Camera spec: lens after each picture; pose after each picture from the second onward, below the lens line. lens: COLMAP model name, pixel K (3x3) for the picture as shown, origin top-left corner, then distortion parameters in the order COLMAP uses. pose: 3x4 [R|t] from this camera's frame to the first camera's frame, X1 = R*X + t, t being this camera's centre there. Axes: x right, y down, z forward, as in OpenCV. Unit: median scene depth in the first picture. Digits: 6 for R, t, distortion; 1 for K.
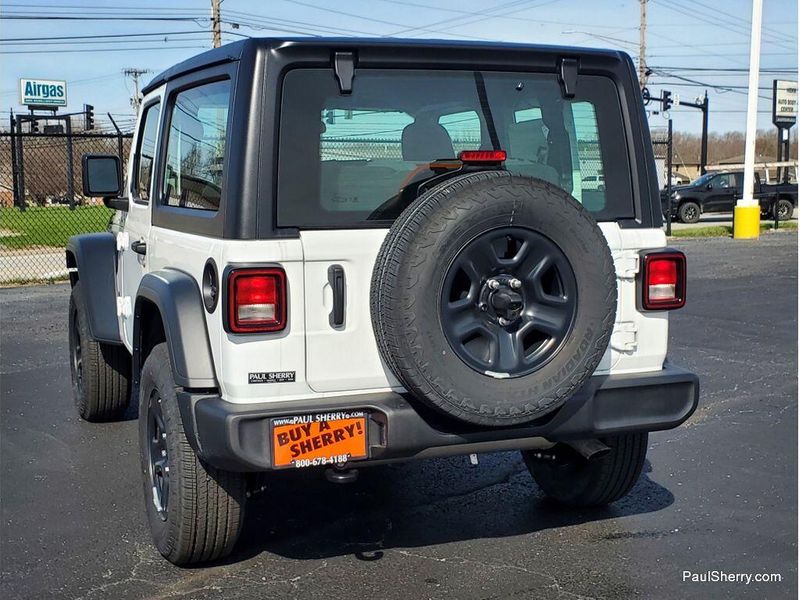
lens RADIAL K [[1247.6, 0, 398.5], [0, 1247.6, 288.6], [0, 0, 1]] dist [0.453694, -2.150271]
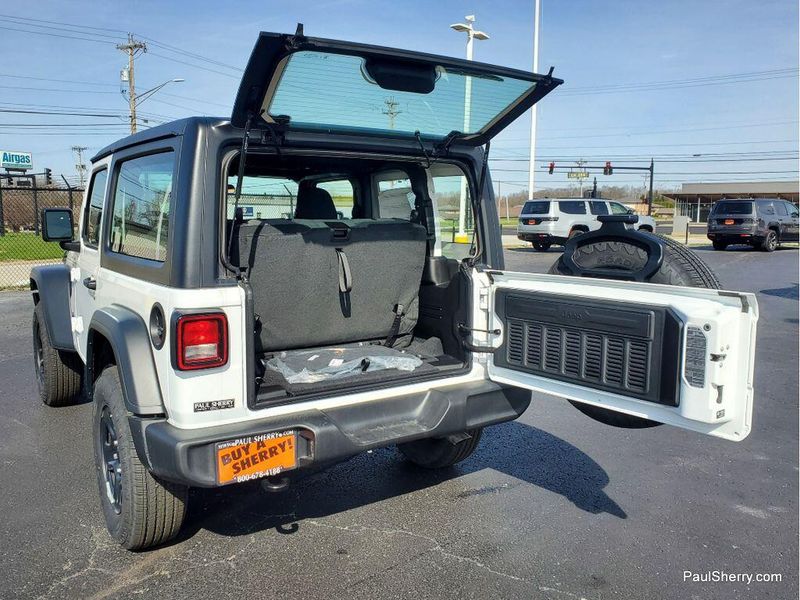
lens RADIAL K [[722.4, 0, 399.7], [0, 722.4, 281.7], [0, 0, 1]] dist [0.011942, 0.014087]
pose [[0.977729, -0.011133, 0.209578, -0.069845], [0.010125, 0.999931, 0.005883, -0.045478], [-0.209629, -0.003630, 0.977774, 0.296429]]
